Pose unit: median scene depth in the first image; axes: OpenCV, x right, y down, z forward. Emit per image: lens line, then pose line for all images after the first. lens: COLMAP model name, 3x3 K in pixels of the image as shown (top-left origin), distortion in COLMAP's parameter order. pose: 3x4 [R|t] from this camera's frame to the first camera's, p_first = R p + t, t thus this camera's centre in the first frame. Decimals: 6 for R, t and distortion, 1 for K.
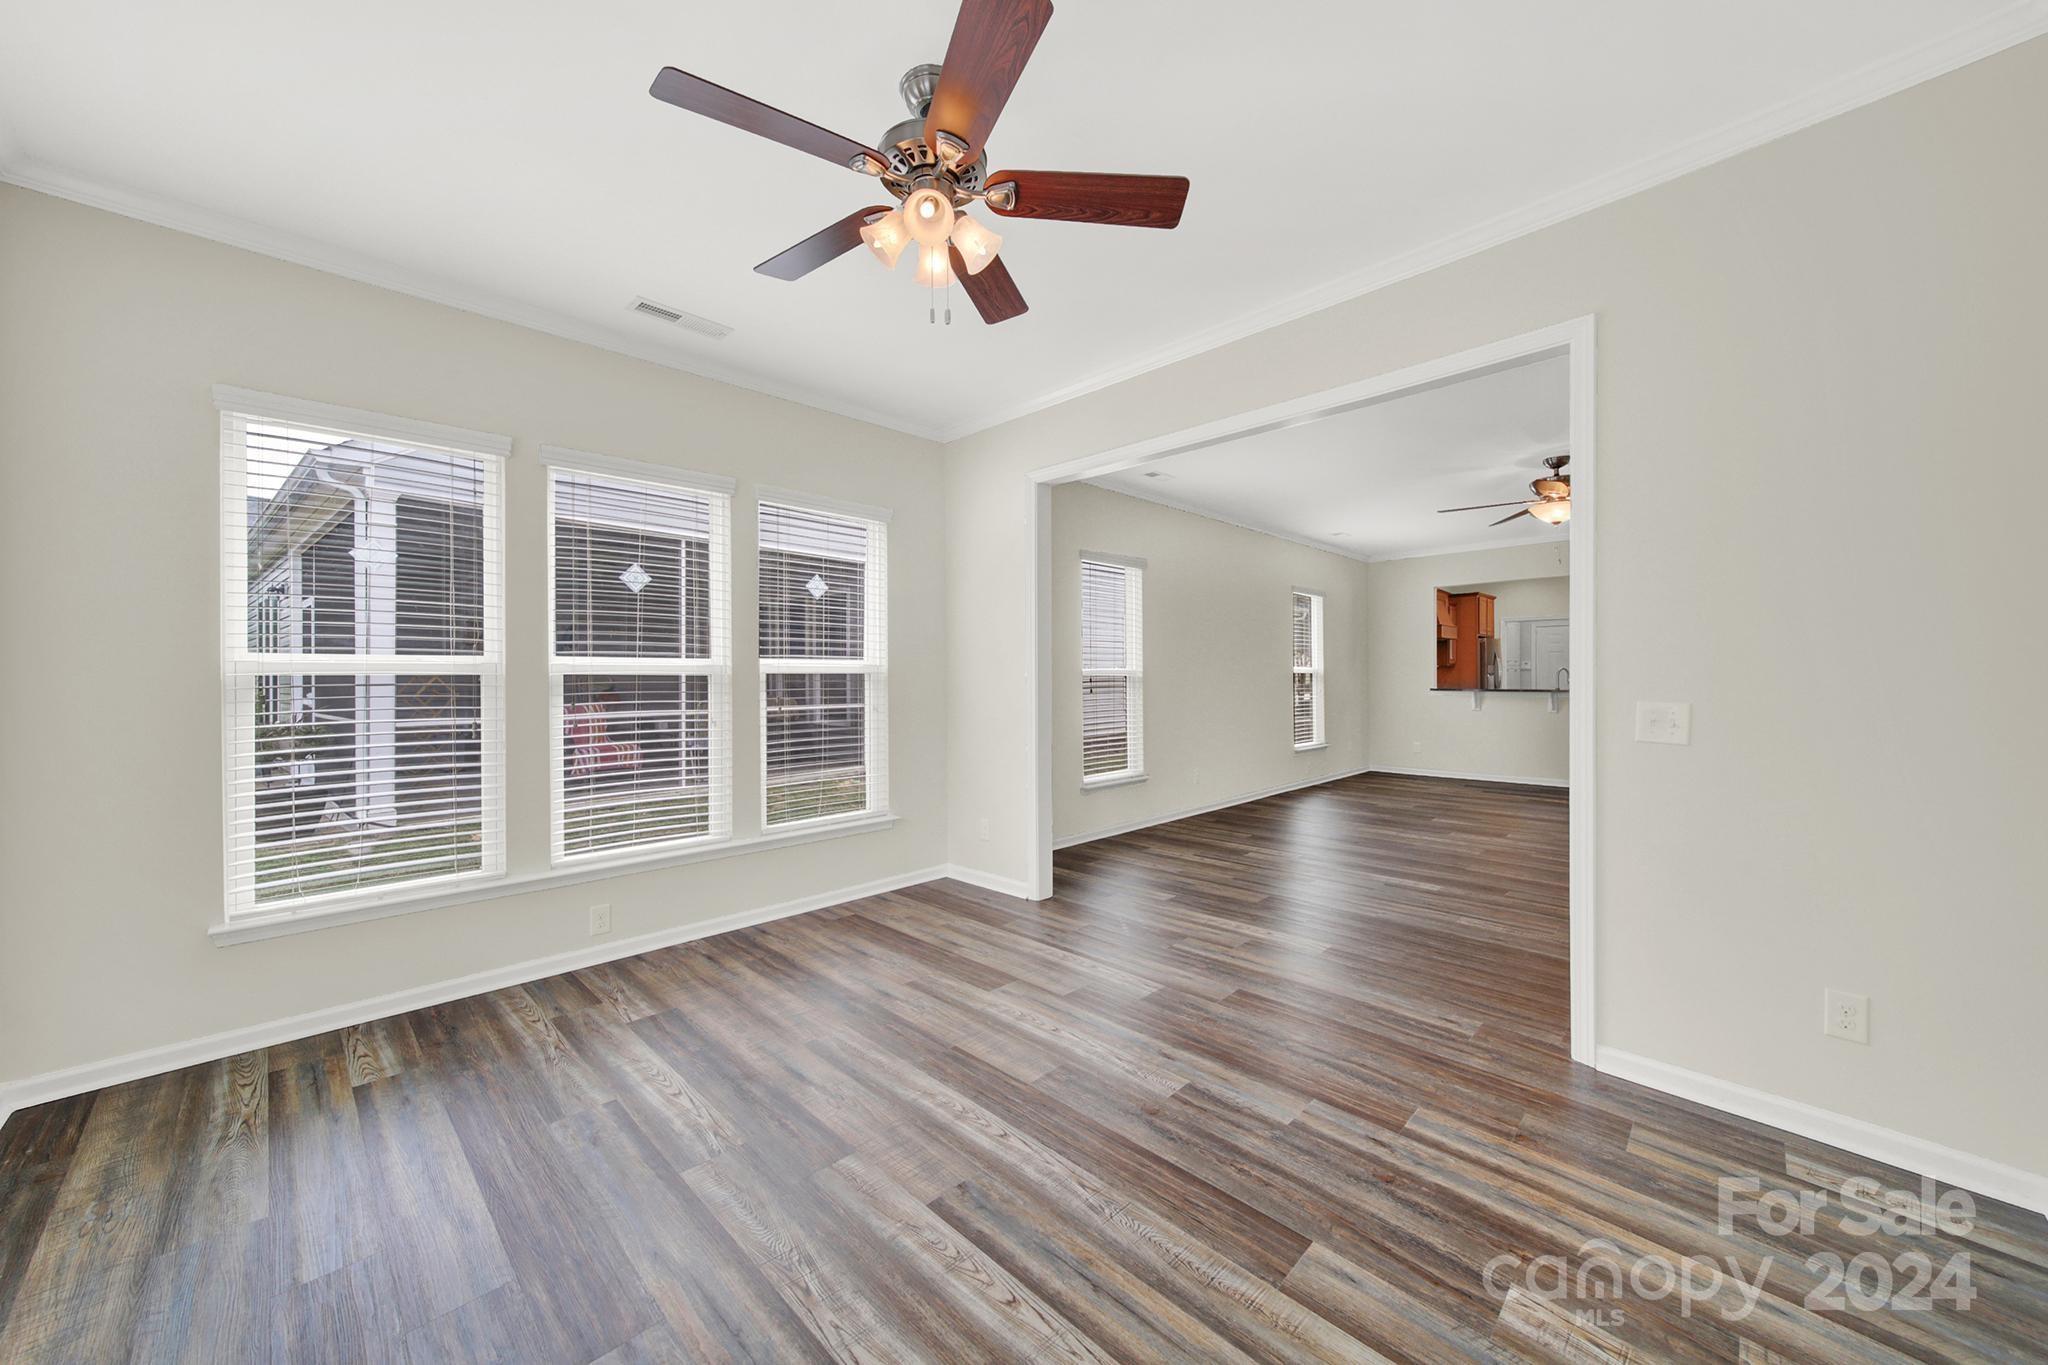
lens RADIAL K [[744.8, 0, 1021.9], [0, 744.8, 670.8], [0, 0, 1]] dist [-0.000051, -0.003424]
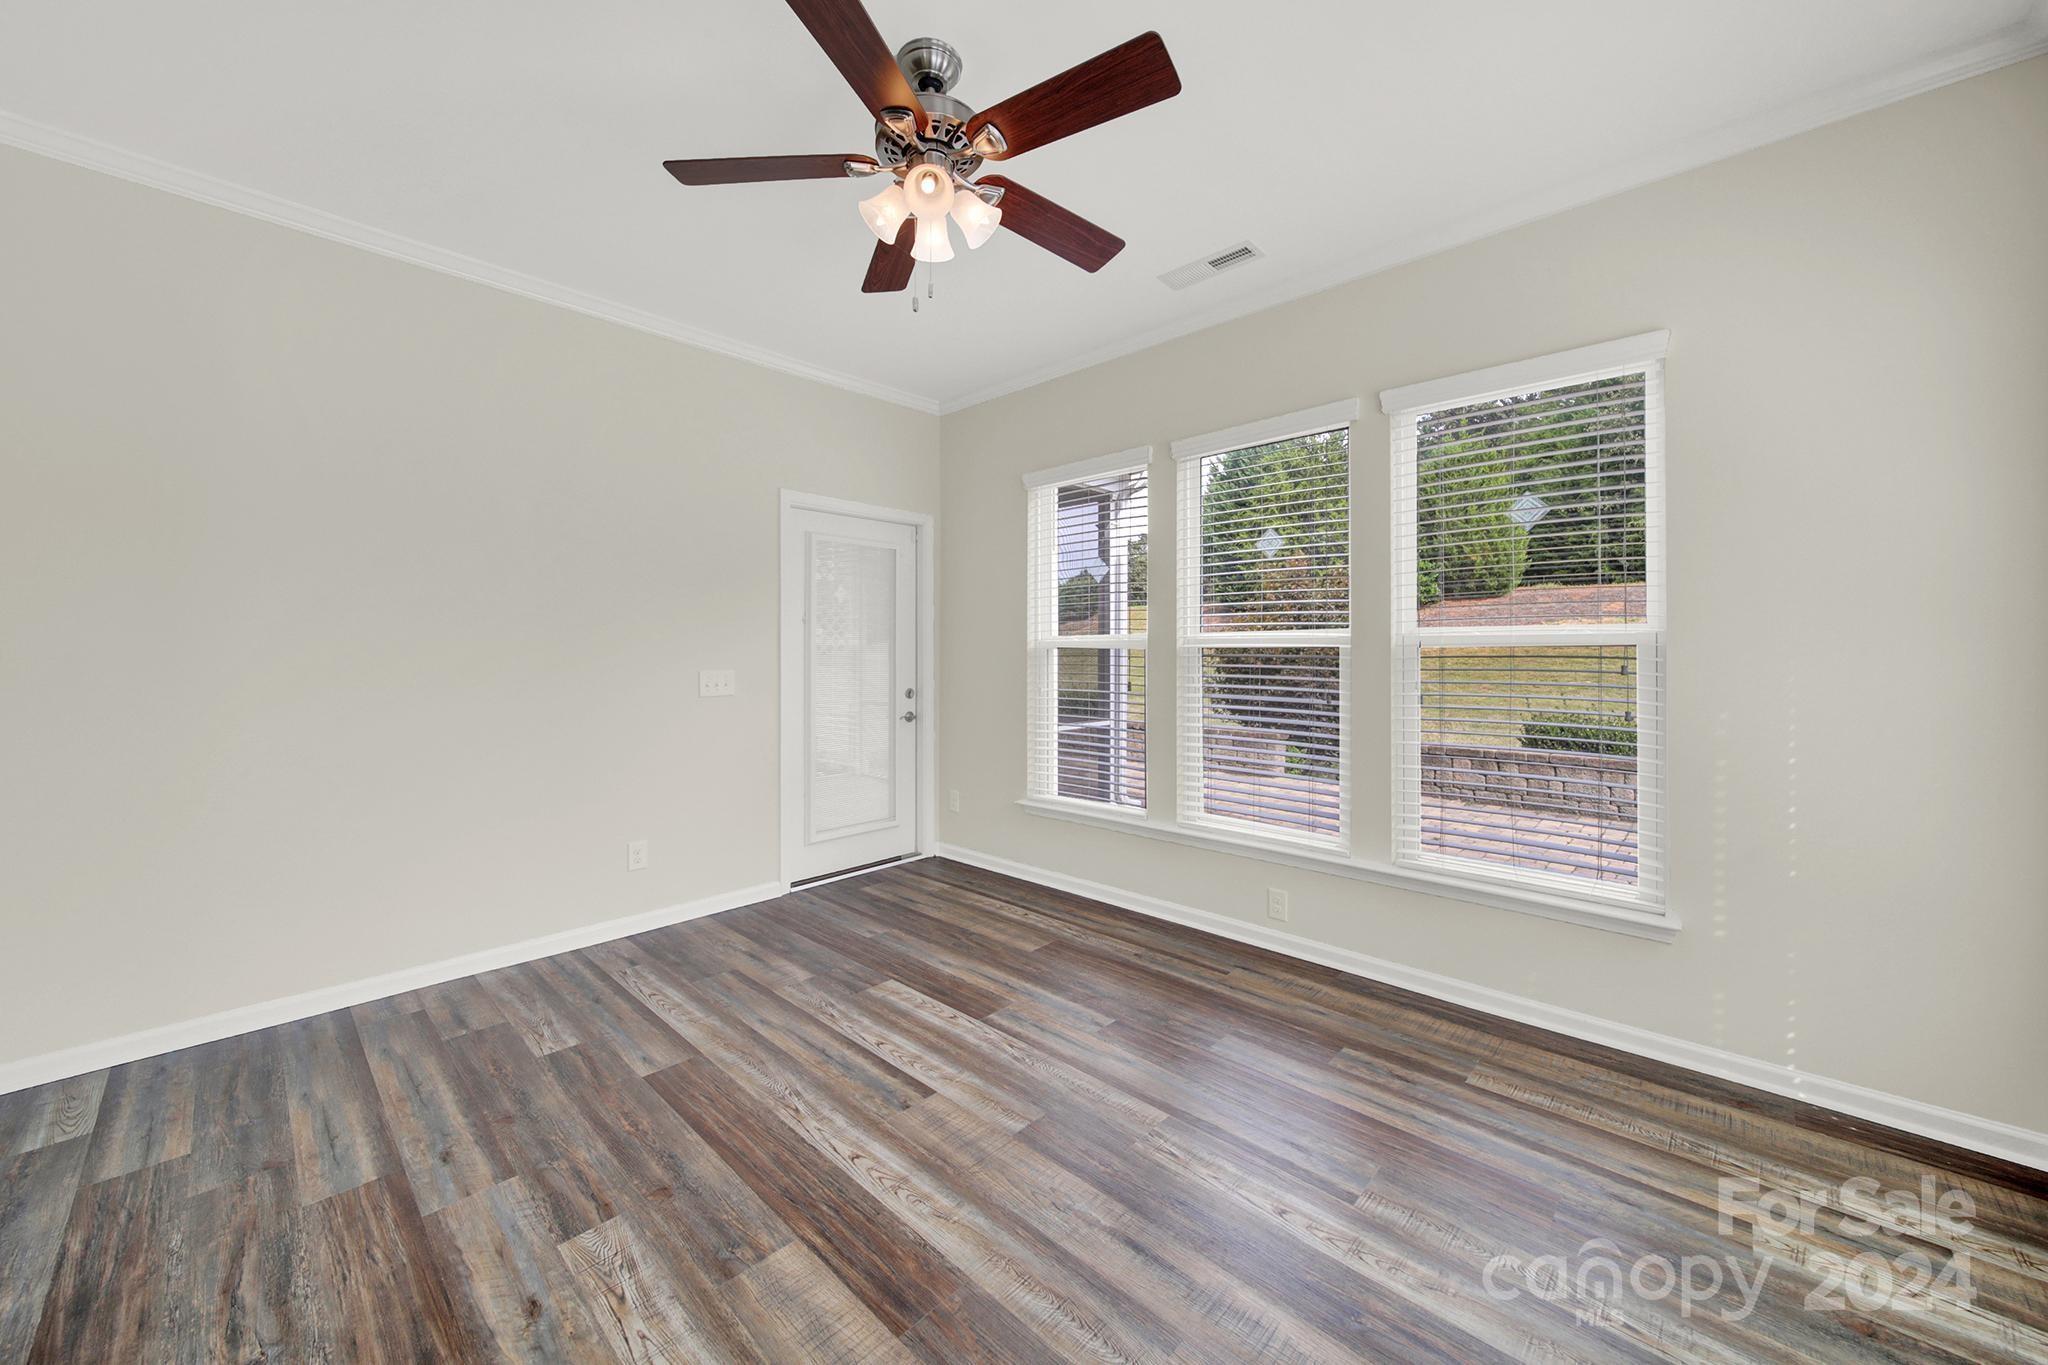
lens RADIAL K [[754.8, 0, 1028.0], [0, 754.8, 656.9], [0, 0, 1]] dist [-0.000149, -0.002537]
pose [[-0.999573, -0.003125, -0.029038, -0.218183], [-0.003255, 0.999985, 0.004431, 0.011704], [0.029024, 0.004523, -0.999568, 2.036341]]
